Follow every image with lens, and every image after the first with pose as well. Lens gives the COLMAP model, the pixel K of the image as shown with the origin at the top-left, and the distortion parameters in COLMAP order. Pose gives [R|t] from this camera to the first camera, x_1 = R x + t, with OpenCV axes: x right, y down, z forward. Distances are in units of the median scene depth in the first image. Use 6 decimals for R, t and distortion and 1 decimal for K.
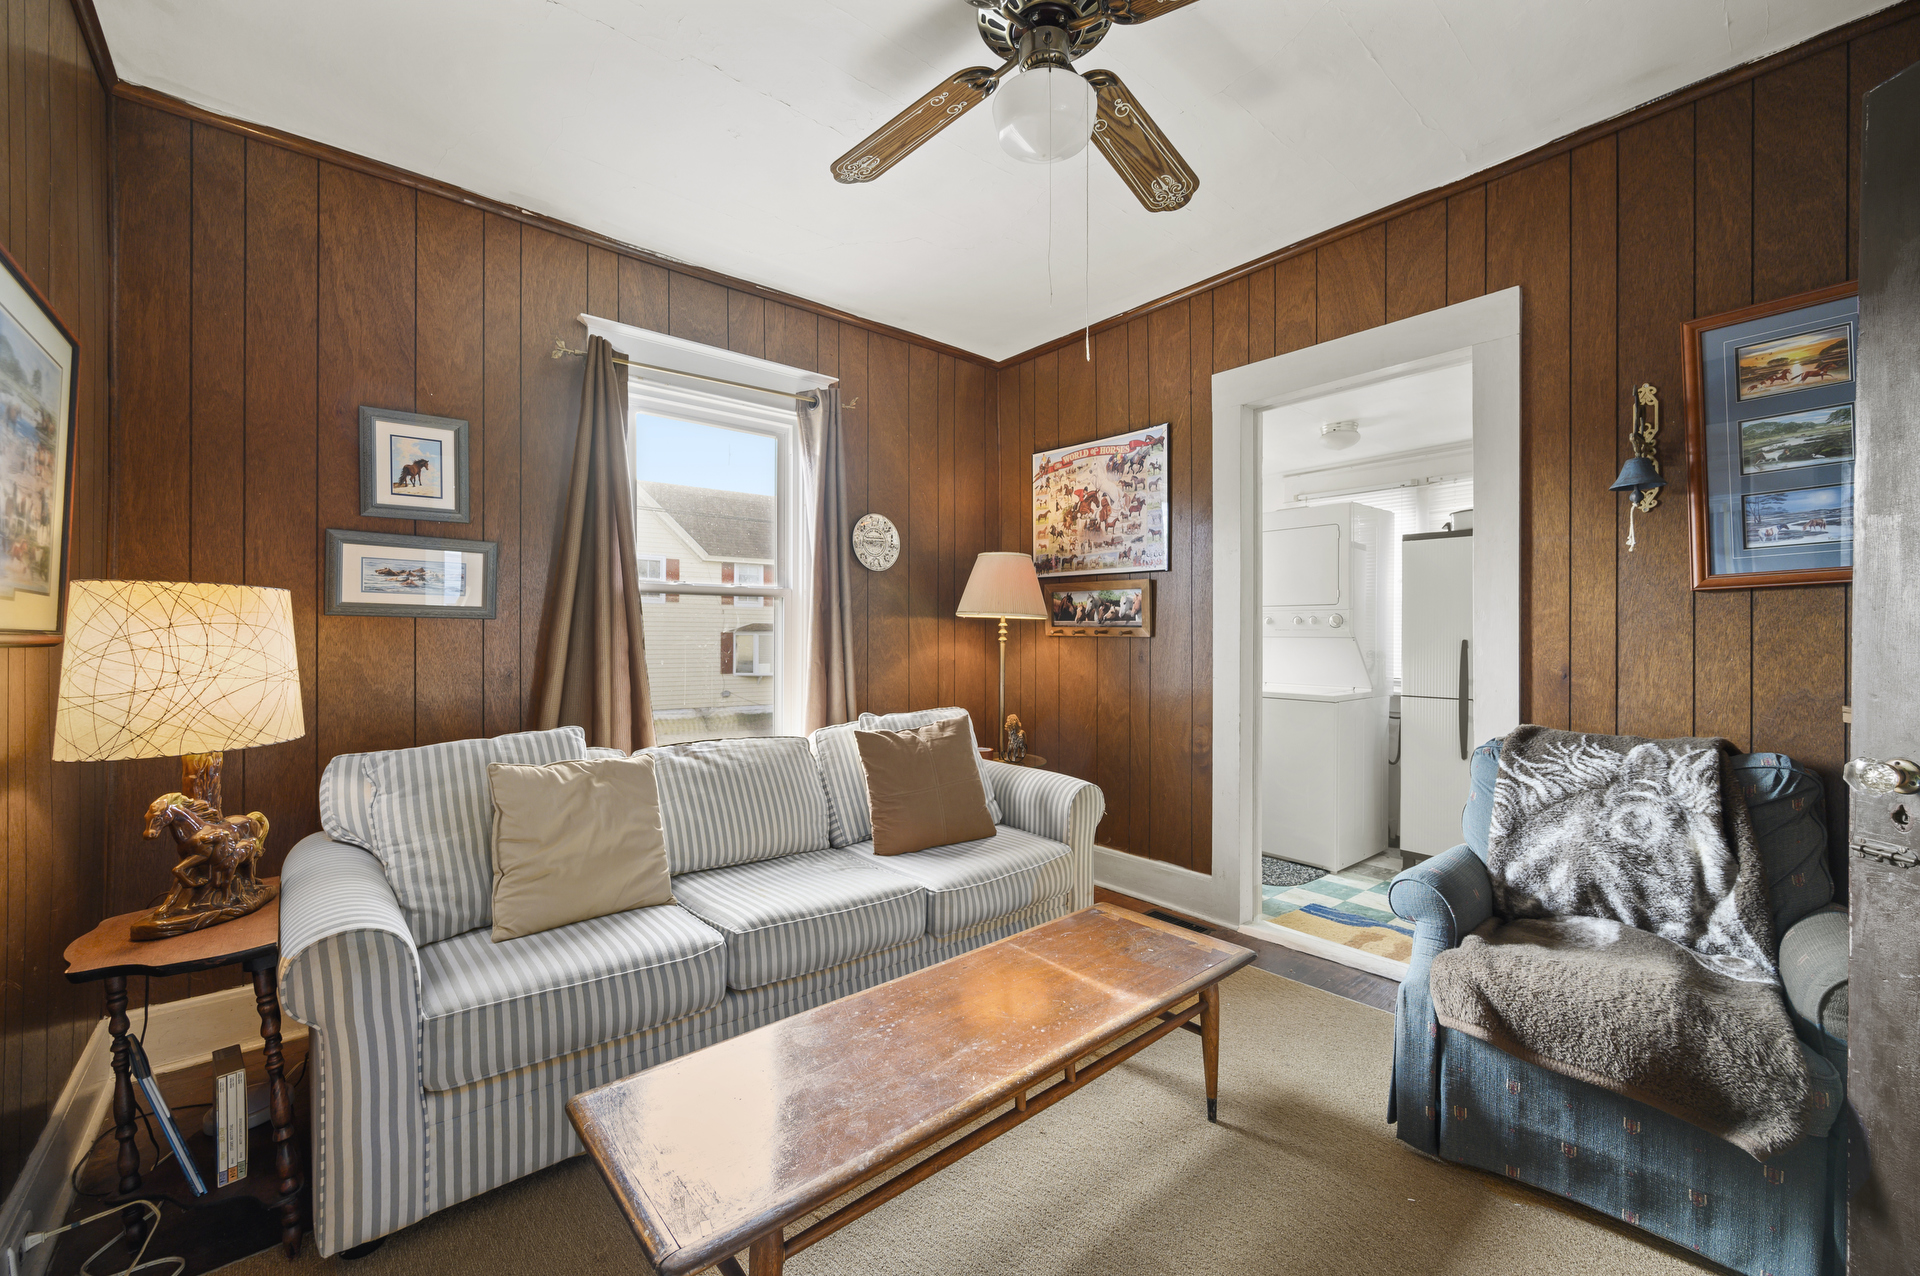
lens RADIAL K [[757.0, 0, 959.9], [0, 757.0, 642.0], [0, 0, 1]] dist [-0.001602, 0.000332]
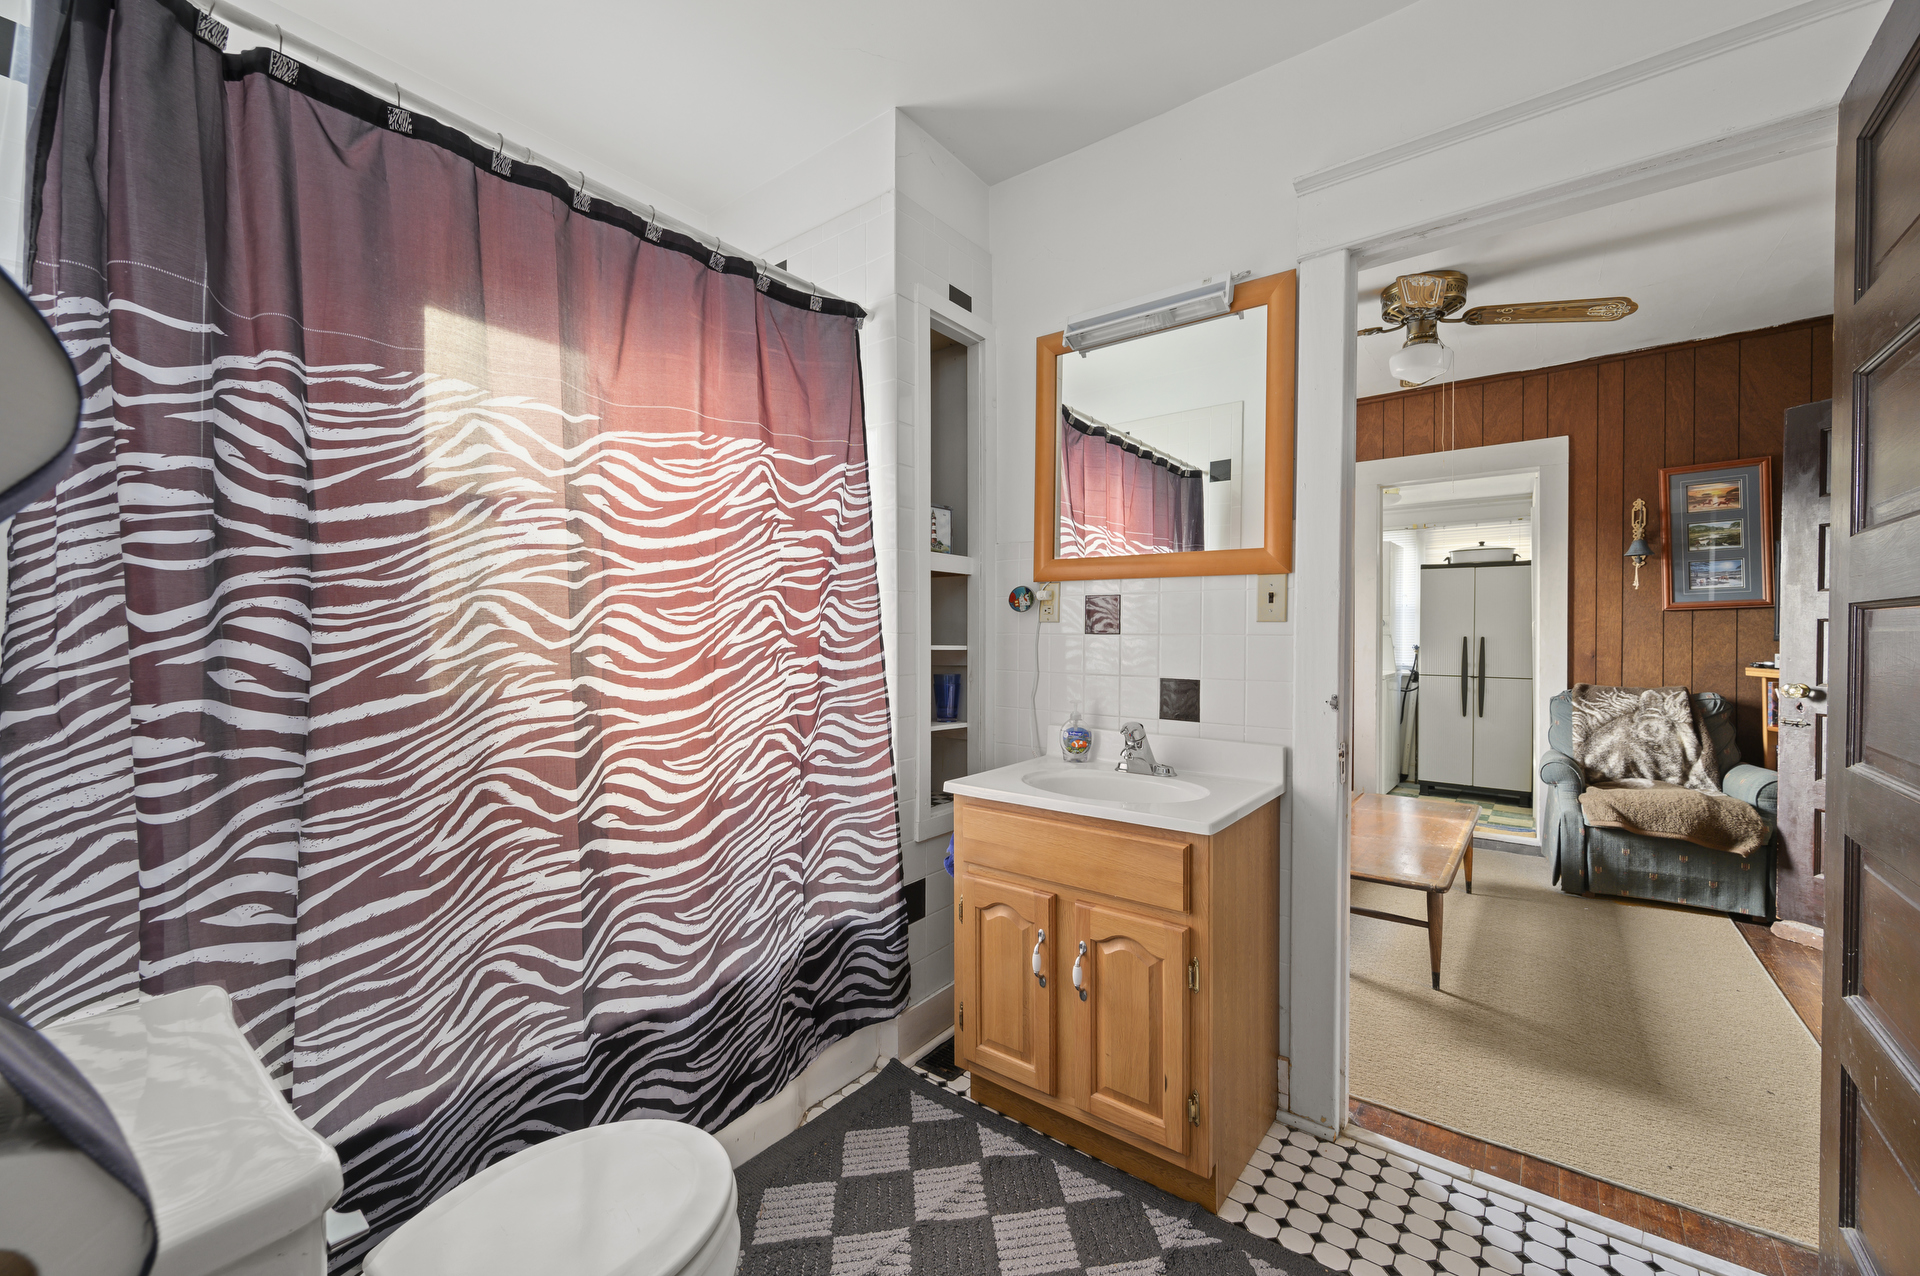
lens RADIAL K [[757.0, 0, 963.8], [0, 757.0, 643.7], [0, 0, 1]] dist [-0.001602, 0.000332]
pose [[0.981580, -0.000594, 0.191049, -1.183955], [-0.000424, 0.999986, 0.005289, 0.006874], [-0.191050, -0.005272, 0.981566, -0.560842]]
